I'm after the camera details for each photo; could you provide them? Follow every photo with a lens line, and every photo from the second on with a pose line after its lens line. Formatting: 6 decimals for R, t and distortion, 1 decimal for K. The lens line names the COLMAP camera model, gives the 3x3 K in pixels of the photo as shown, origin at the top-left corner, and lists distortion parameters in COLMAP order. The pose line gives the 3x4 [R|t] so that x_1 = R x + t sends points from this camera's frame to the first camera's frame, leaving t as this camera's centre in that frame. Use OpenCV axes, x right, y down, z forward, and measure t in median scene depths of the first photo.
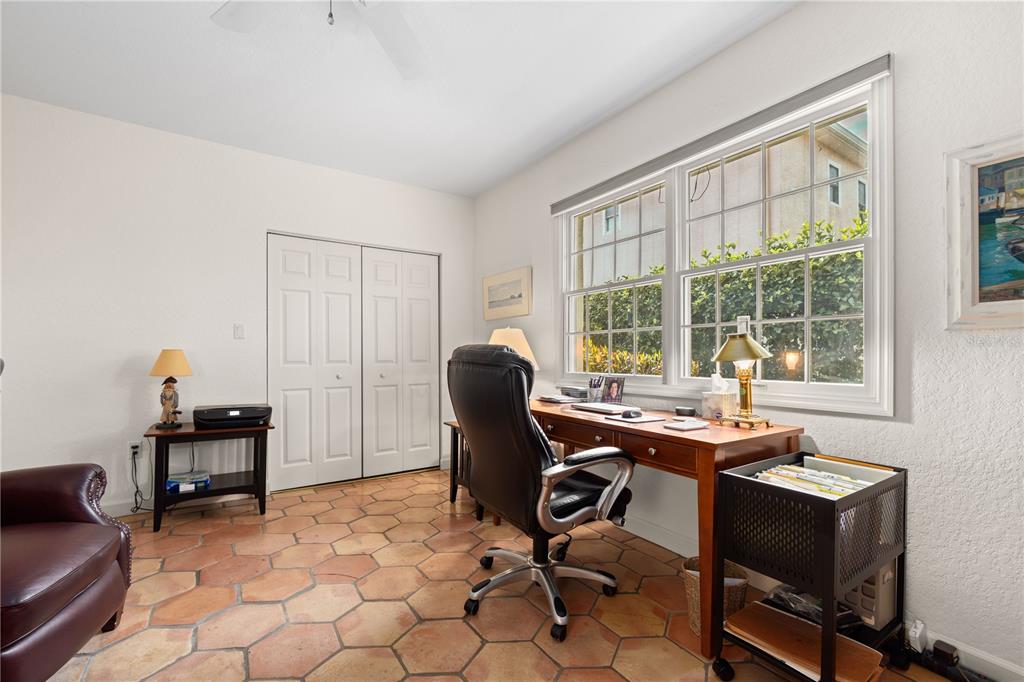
lens RADIAL K [[442.9, 0, 512.4], [0, 442.9, 358.1], [0, 0, 1]] dist [-0.000649, -0.000058]
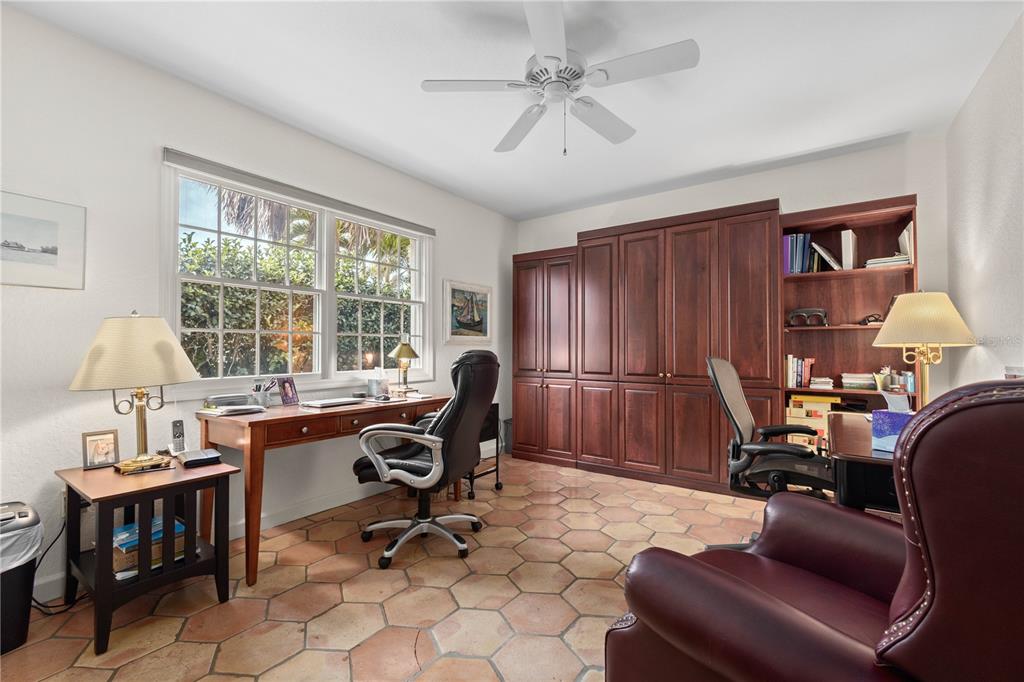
lens RADIAL K [[439.1, 0, 511.9], [0, 439.1, 344.8], [0, 0, 1]] dist [-0.001189, 0.000087]
pose [[-0.351914, 0.007438, 0.936003, -1.276864], [0.004004, 0.999971, -0.006441, -0.034294], [-0.936024, 0.001481, -0.351933, 1.211980]]
